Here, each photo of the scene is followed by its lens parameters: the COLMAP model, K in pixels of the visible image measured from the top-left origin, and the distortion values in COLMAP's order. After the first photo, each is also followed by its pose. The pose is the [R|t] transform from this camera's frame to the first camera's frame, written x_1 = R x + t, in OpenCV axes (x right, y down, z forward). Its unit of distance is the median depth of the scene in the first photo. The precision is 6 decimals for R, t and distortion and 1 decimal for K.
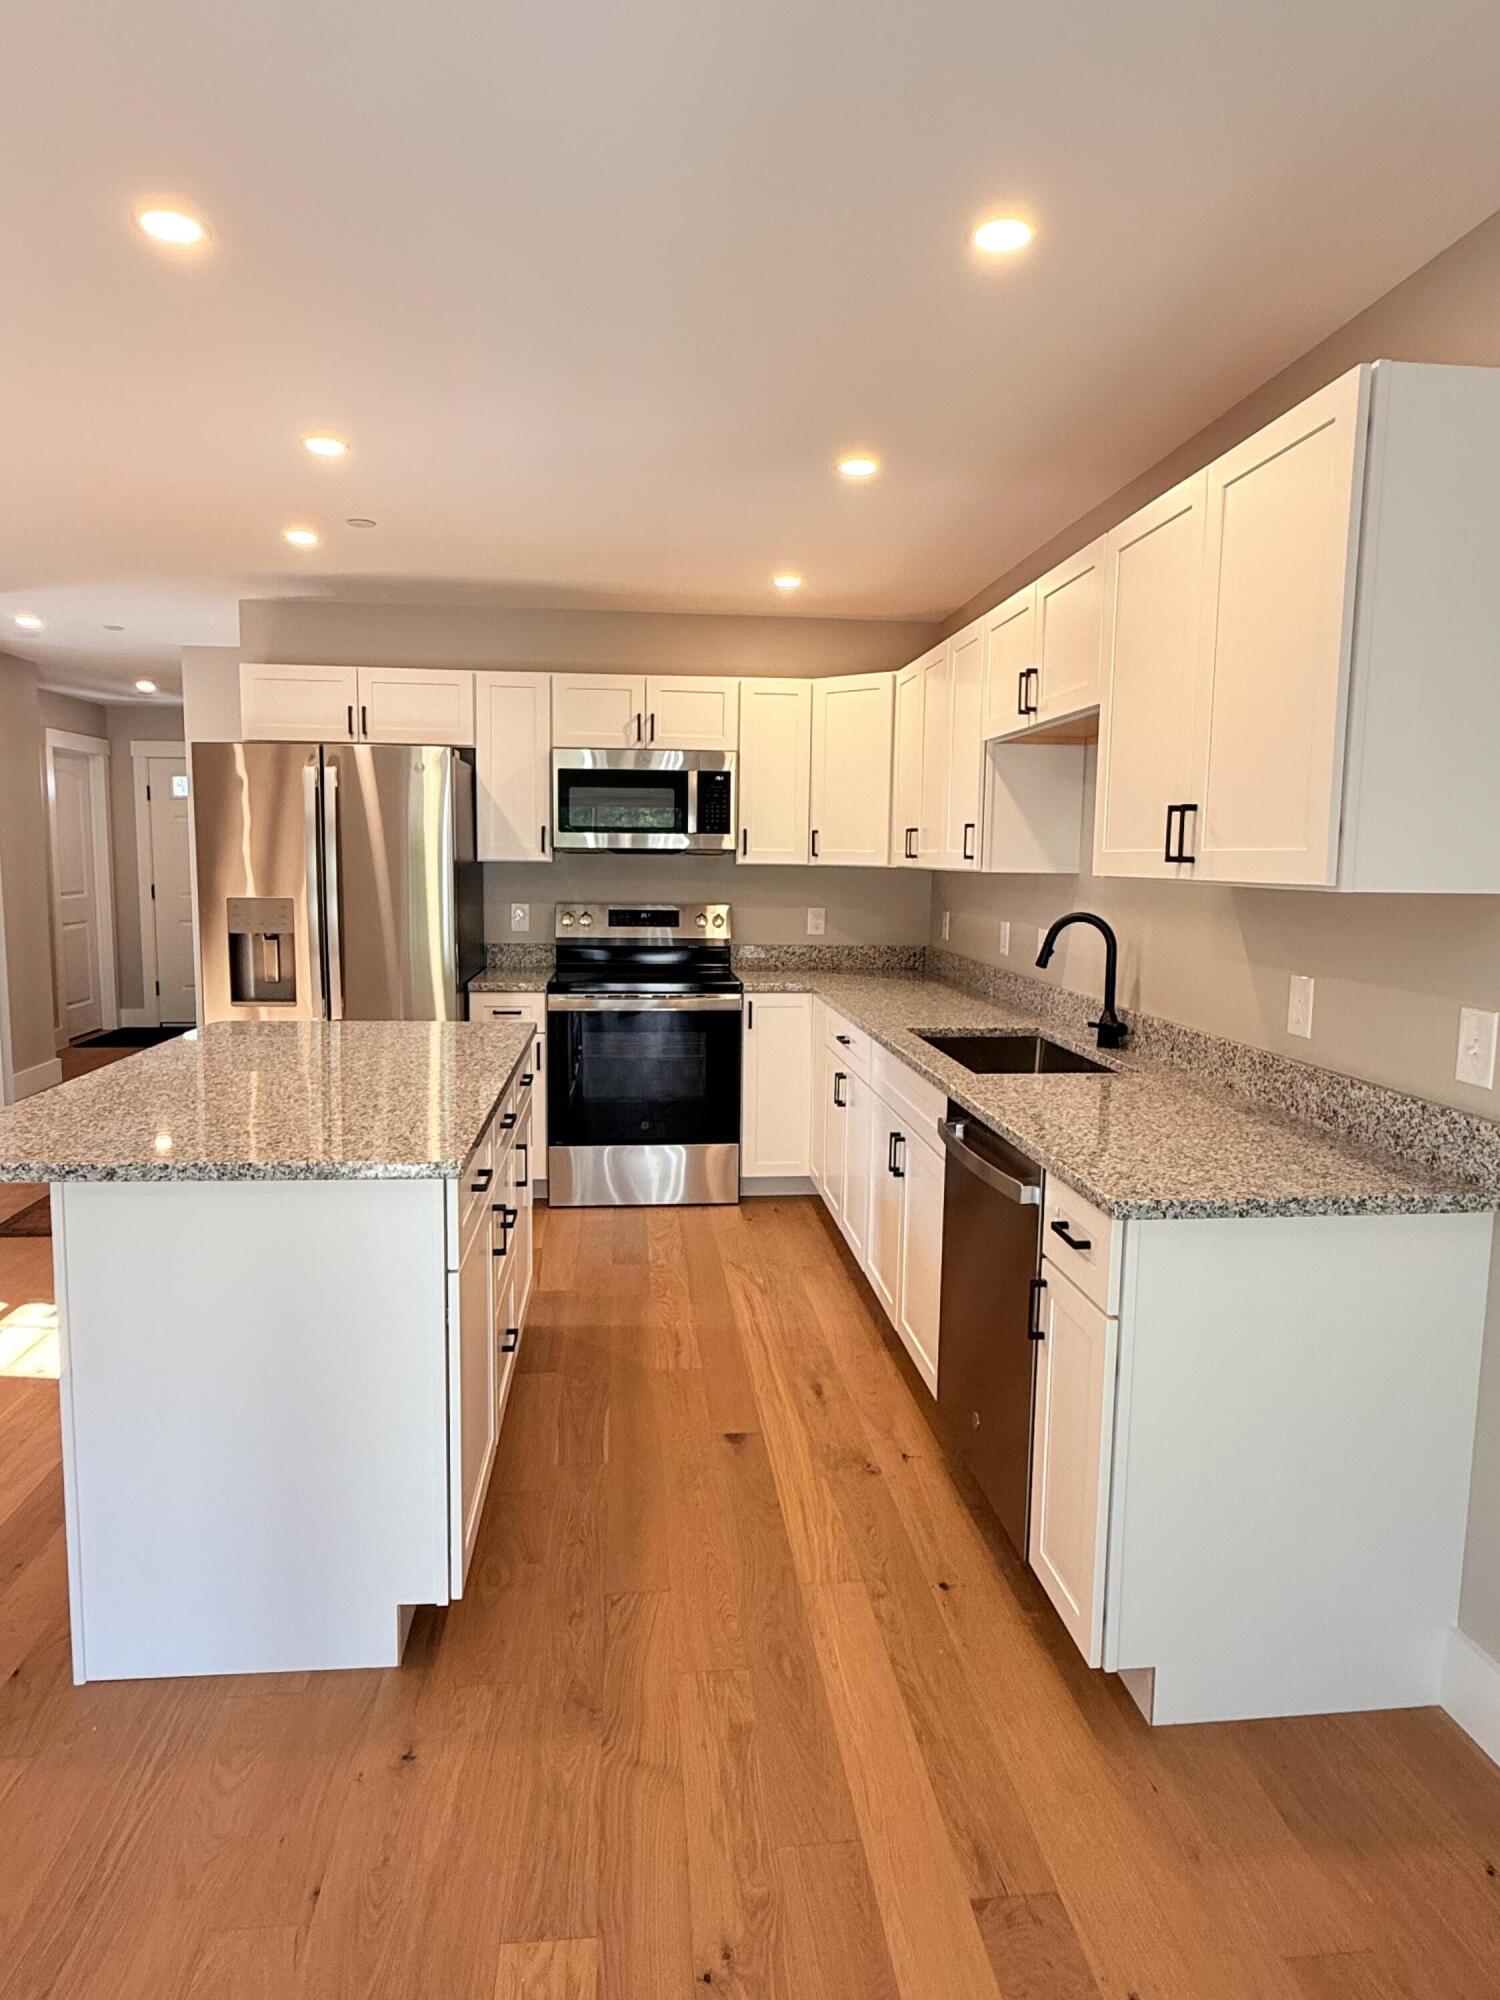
lens RADIAL K [[1192.1, 0, 740.1], [0, 1192.1, 995.5], [0, 0, 1]] dist [-0.000768, 0.001674]
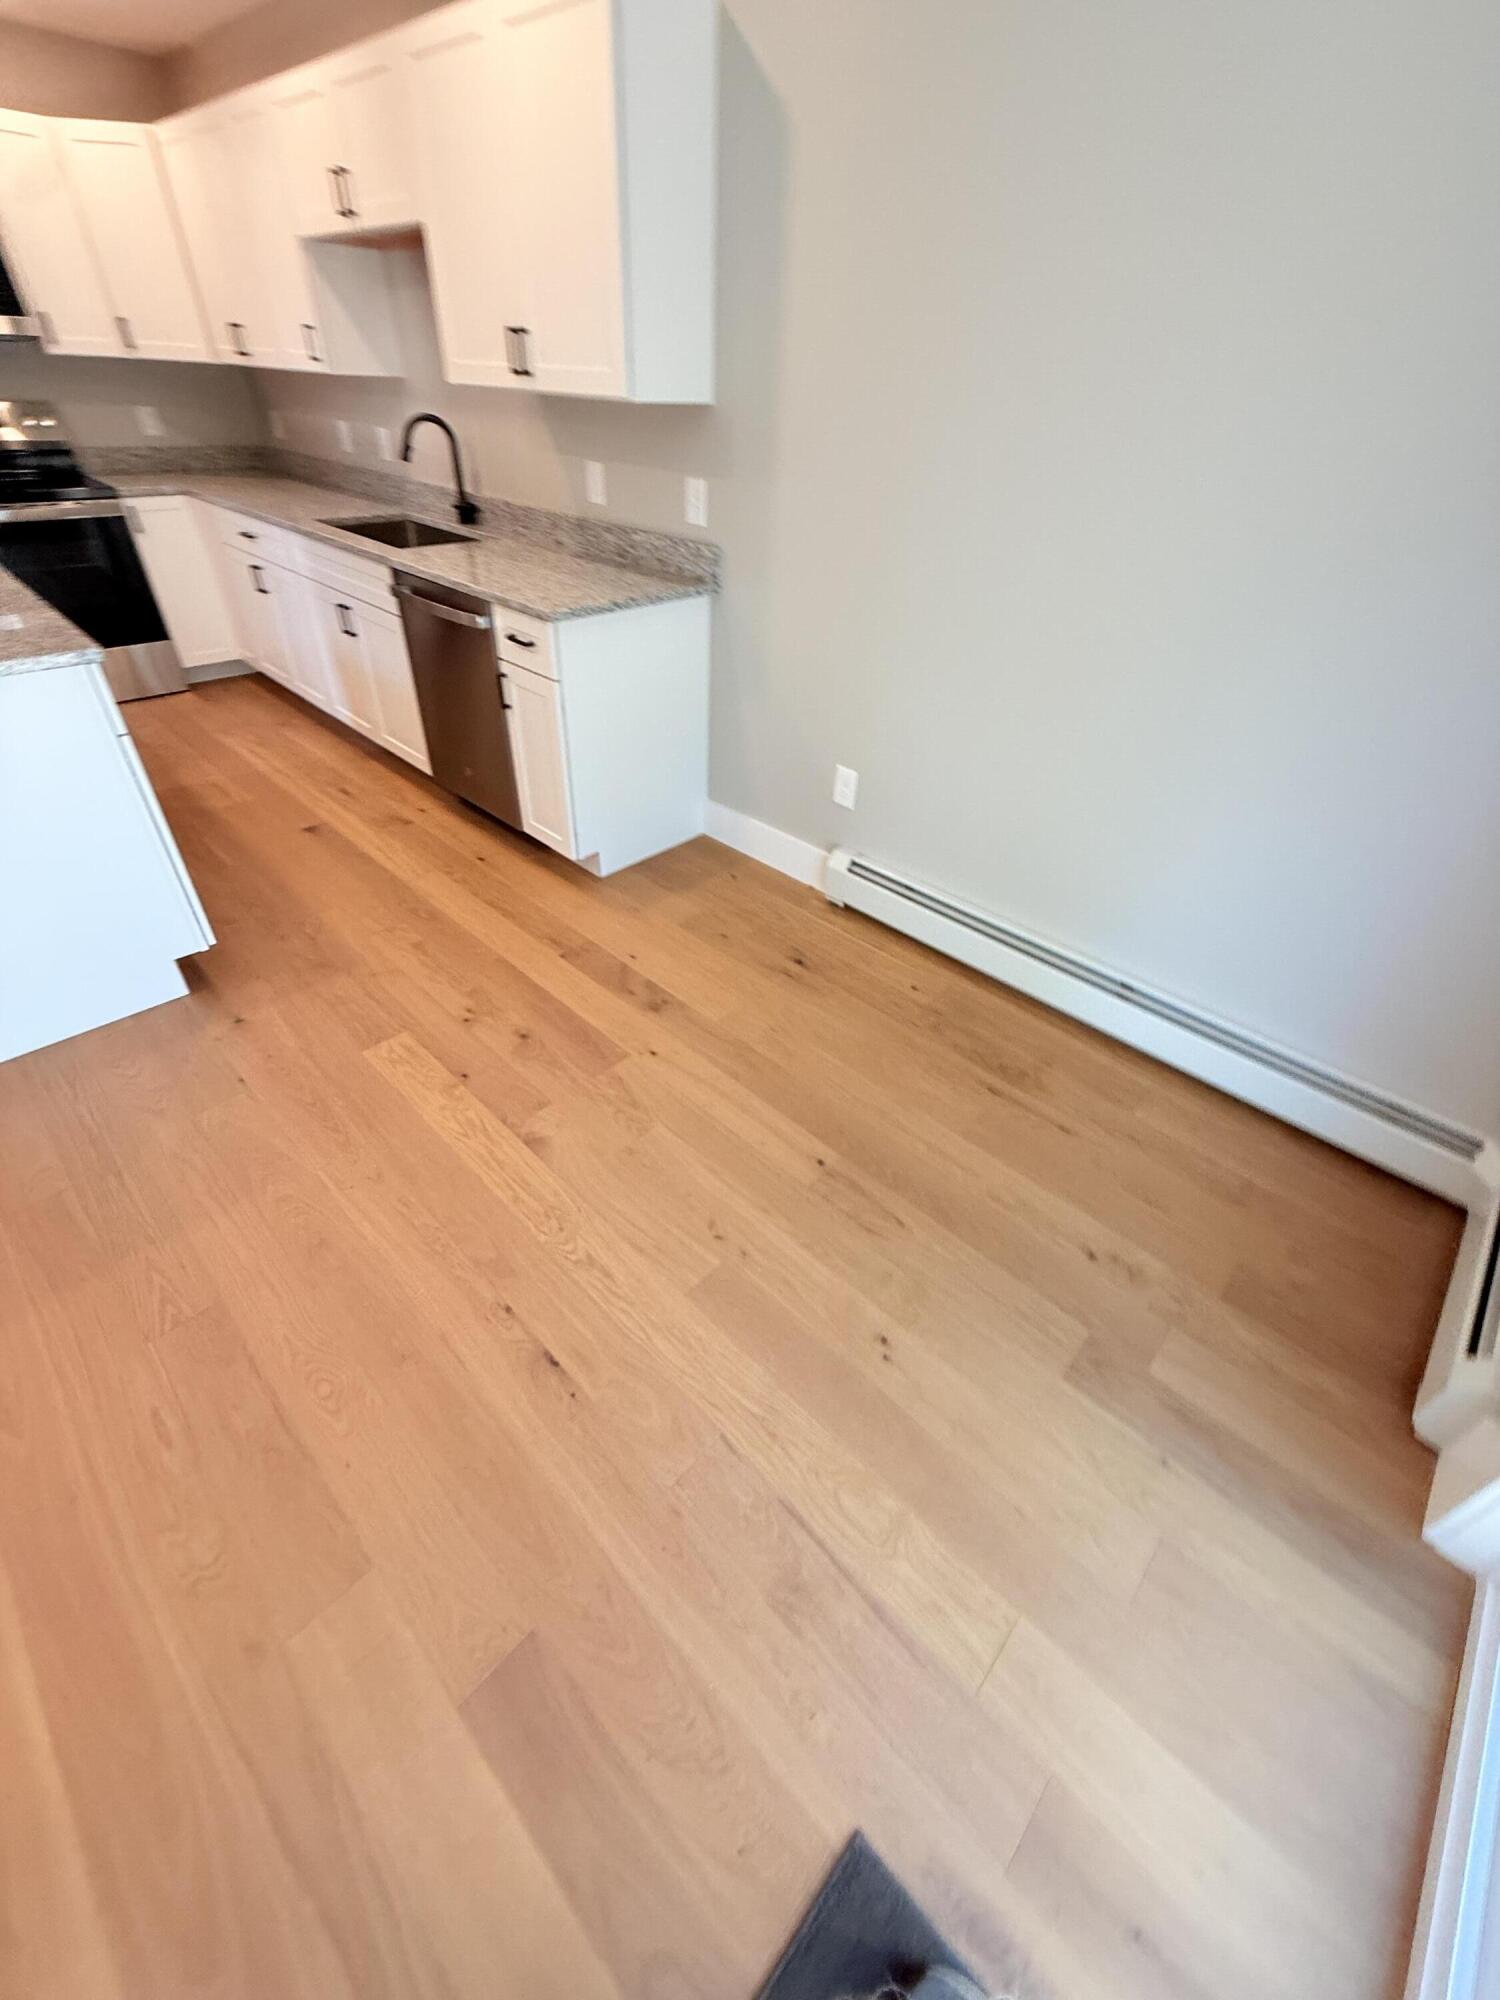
lens RADIAL K [[800.3, 0, 749.6], [0, 800.3, 990.2], [0, 0, 1]] dist [0.002178, 0.000246]
pose [[0.759795, -0.382298, 0.525889, -0.162825], [0.044539, 0.837563, 0.544523, 0.001814], [-0.648635, -0.390303, 0.653403, -0.115023]]
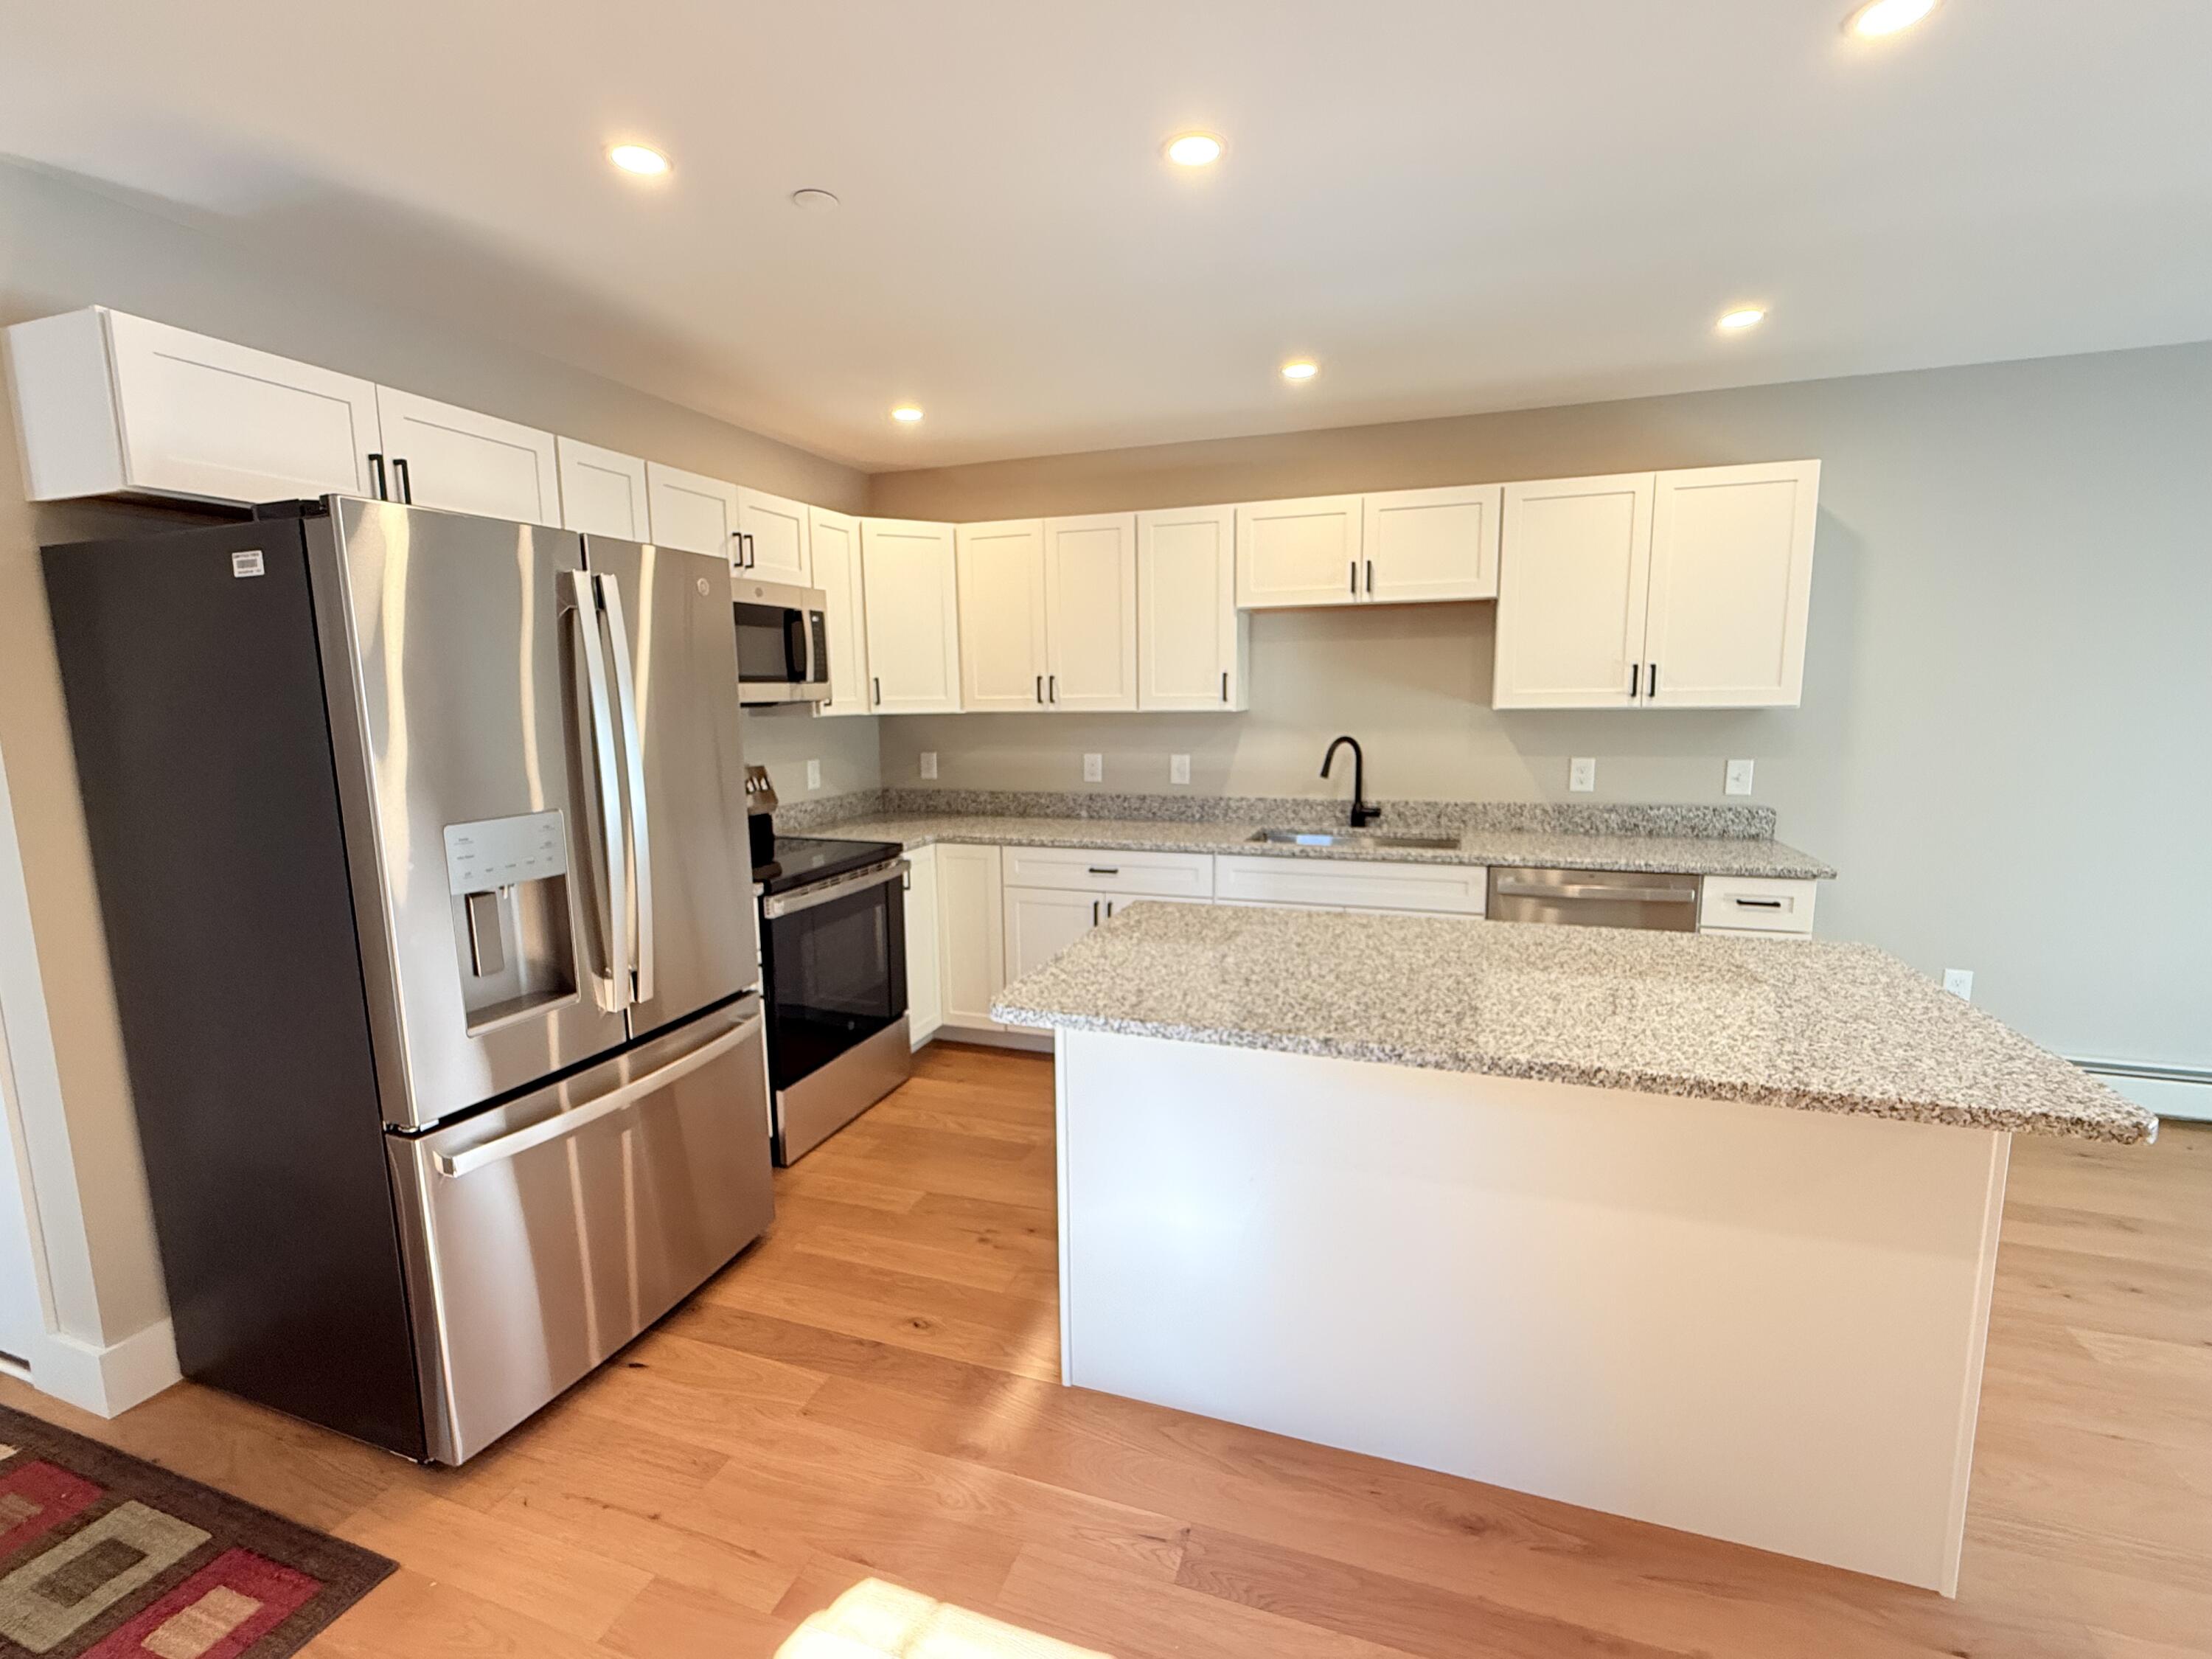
lens RADIAL K [[982.9, 0, 1106.0], [0, 982.9, 829.5], [0, 0, 1]] dist [-0.001664, -0.000108]
pose [[0.416962, -0.145498, 0.897203, -0.819323], [0.124979, 0.986906, 0.101963, -0.104617], [-0.900291, 0.069617, 0.429686, 0.695982]]
